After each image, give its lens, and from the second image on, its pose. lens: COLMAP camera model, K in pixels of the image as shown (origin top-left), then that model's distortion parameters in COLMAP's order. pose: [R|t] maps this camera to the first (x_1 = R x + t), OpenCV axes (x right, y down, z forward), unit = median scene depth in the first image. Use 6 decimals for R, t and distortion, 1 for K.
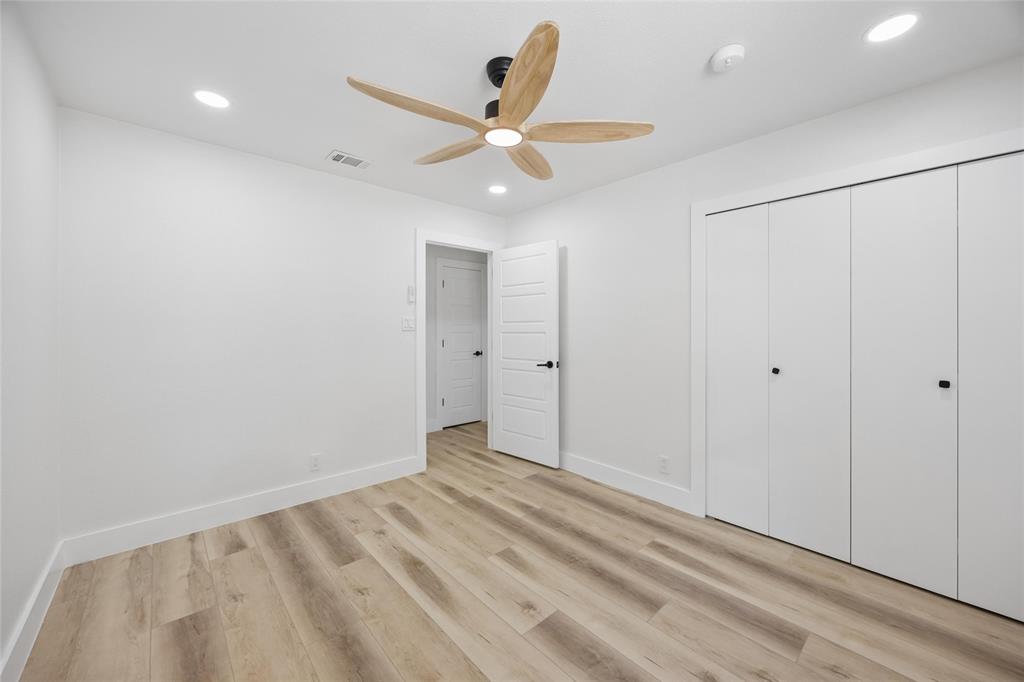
lens RADIAL K [[398.8, 0, 509.4], [0, 398.8, 332.3], [0, 0, 1]] dist [-0.003678, -0.000105]
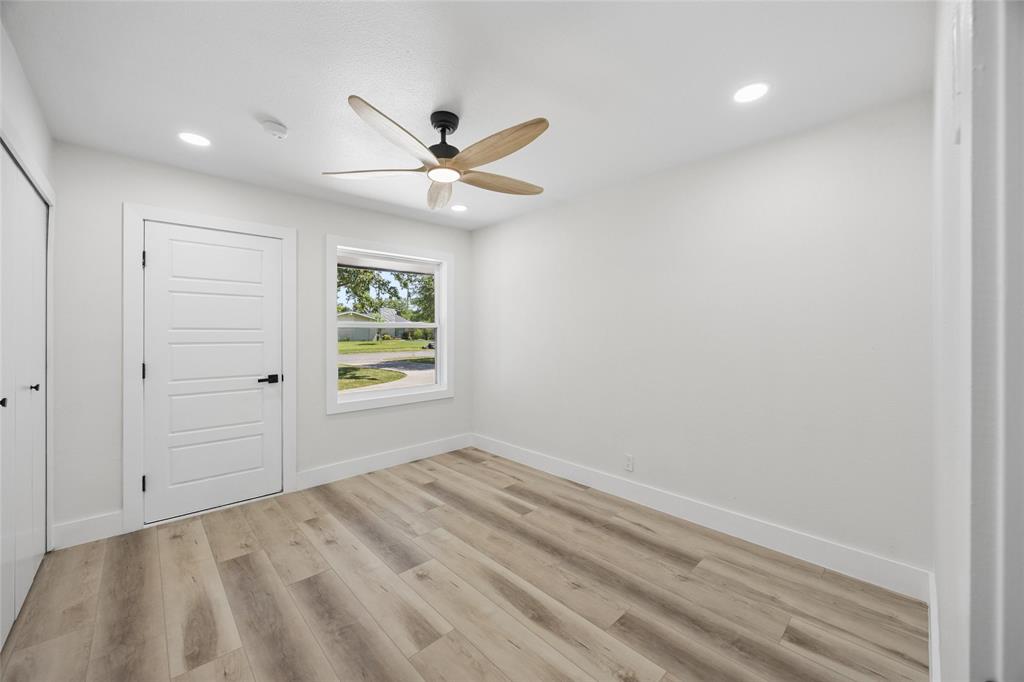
lens RADIAL K [[398.8, 0, 509.4], [0, 398.8, 332.3], [0, 0, 1]] dist [-0.003678, -0.000105]
pose [[-0.999692, 0.000847, -0.024798, -0.166786], [0.000784, 0.999996, 0.002551, -0.022057], [0.024800, 0.002531, -0.999689, 2.030086]]
